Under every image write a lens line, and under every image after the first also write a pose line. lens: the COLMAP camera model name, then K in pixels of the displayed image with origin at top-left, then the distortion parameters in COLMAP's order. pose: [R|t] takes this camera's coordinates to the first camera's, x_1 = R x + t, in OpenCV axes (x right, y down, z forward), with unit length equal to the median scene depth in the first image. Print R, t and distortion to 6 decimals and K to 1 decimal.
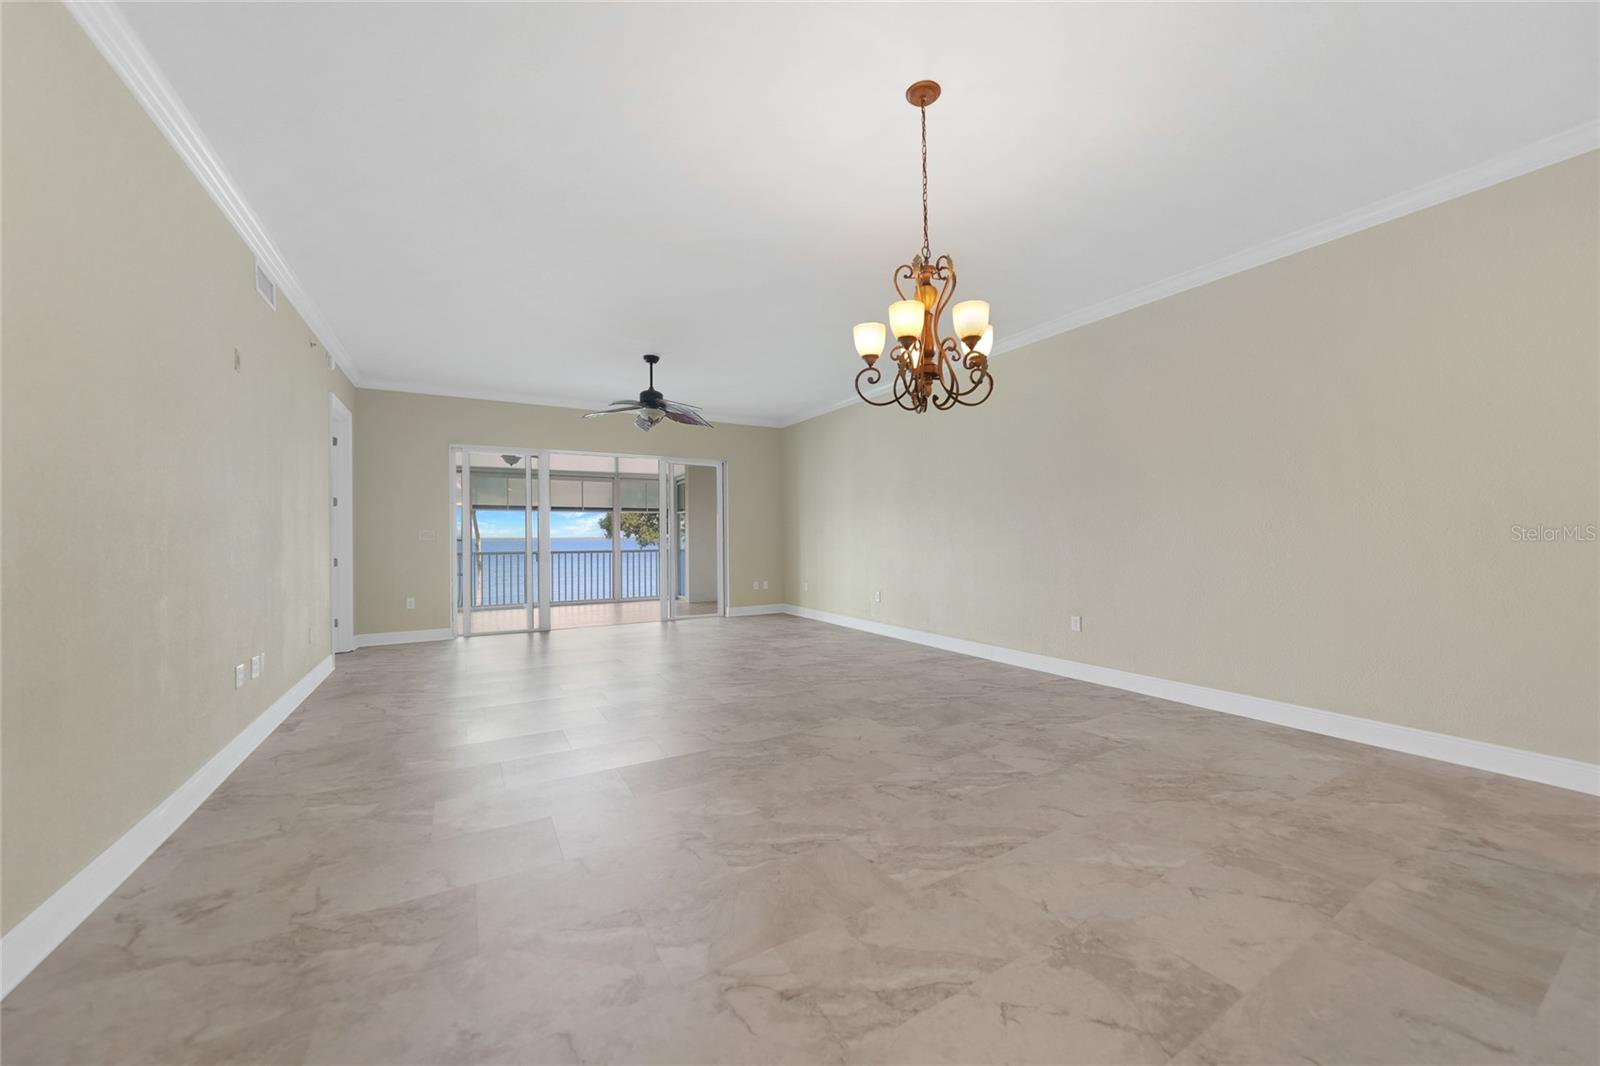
lens RADIAL K [[591.5, 0, 798.6], [0, 591.5, 538.6], [0, 0, 1]] dist [-0.012823, 0.001452]
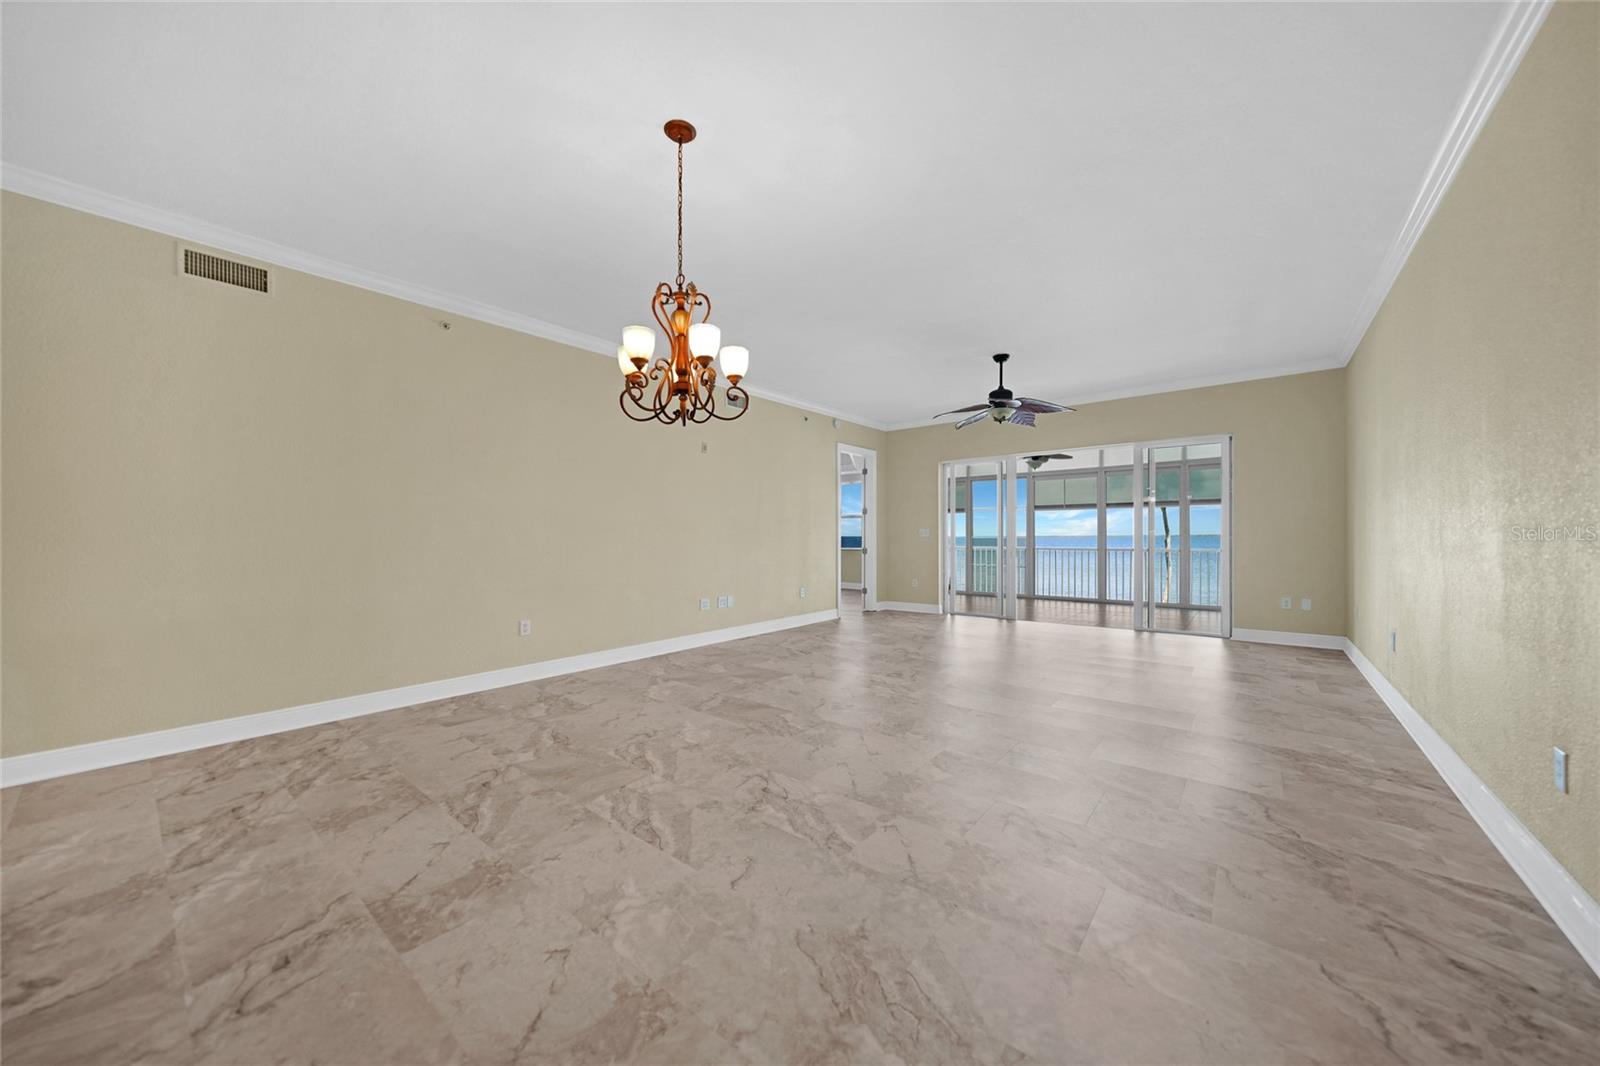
lens RADIAL K [[553.0, 0, 800.4], [0, 553.0, 540.0], [0, 0, 1]] dist [0.001612, 0.000111]
pose [[0.344194, 0.008195, -0.938863, 1.262878], [0.003047, 0.999947, 0.009845, -0.011126], [0.938894, -0.006249, 0.344151, 0.852833]]
